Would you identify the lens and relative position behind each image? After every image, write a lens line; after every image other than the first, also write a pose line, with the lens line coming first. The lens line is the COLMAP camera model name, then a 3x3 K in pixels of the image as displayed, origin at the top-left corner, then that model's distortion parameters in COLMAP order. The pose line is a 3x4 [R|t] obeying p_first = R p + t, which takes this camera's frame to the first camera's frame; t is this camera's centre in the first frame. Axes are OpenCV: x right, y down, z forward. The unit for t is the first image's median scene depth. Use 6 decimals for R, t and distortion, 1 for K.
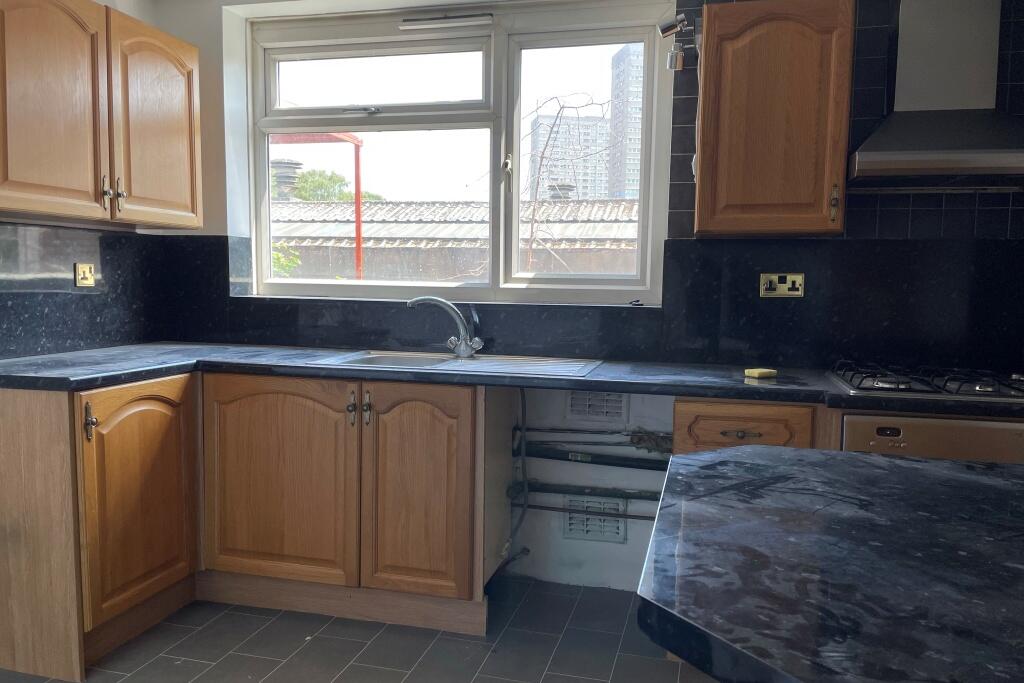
lens RADIAL K [[780.7, 0, 512.0], [0, 780.7, 341.5], [0, 0, 1]] dist [0.000292, -0.001414]
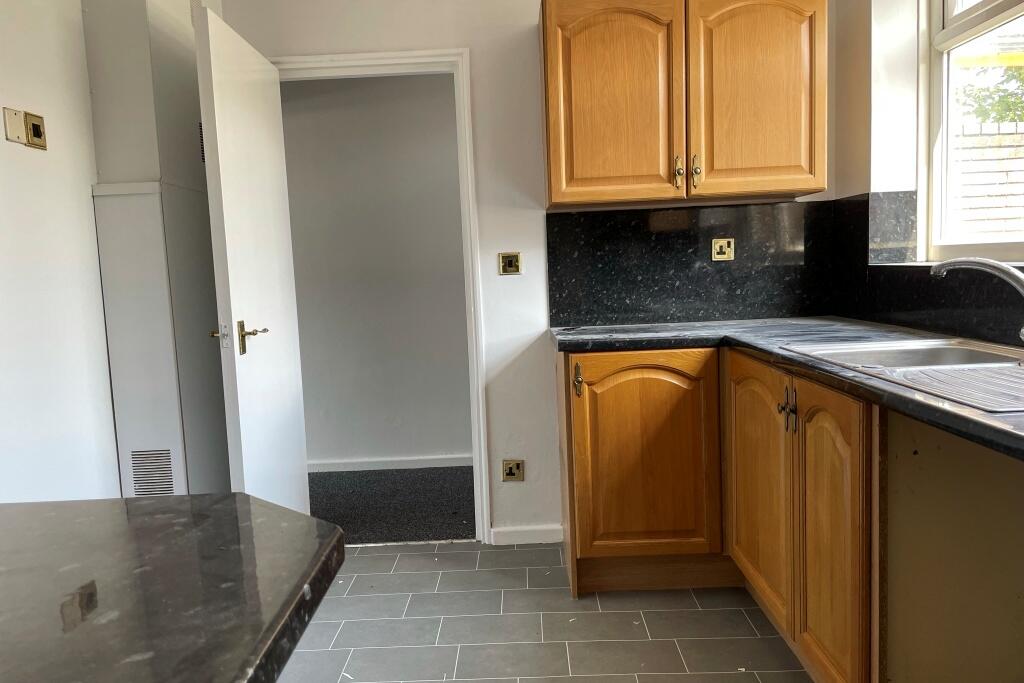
lens RADIAL K [[750.6, 0, 512.0], [0, 750.6, 341.5], [0, 0, 1]] dist [0.037203, 0.000879]
pose [[0.237092, 0.069816, -0.968975, 0.397420], [-0.032607, 0.997424, 0.063888, -0.017347], [0.970940, 0.016448, 0.238758, 0.493041]]
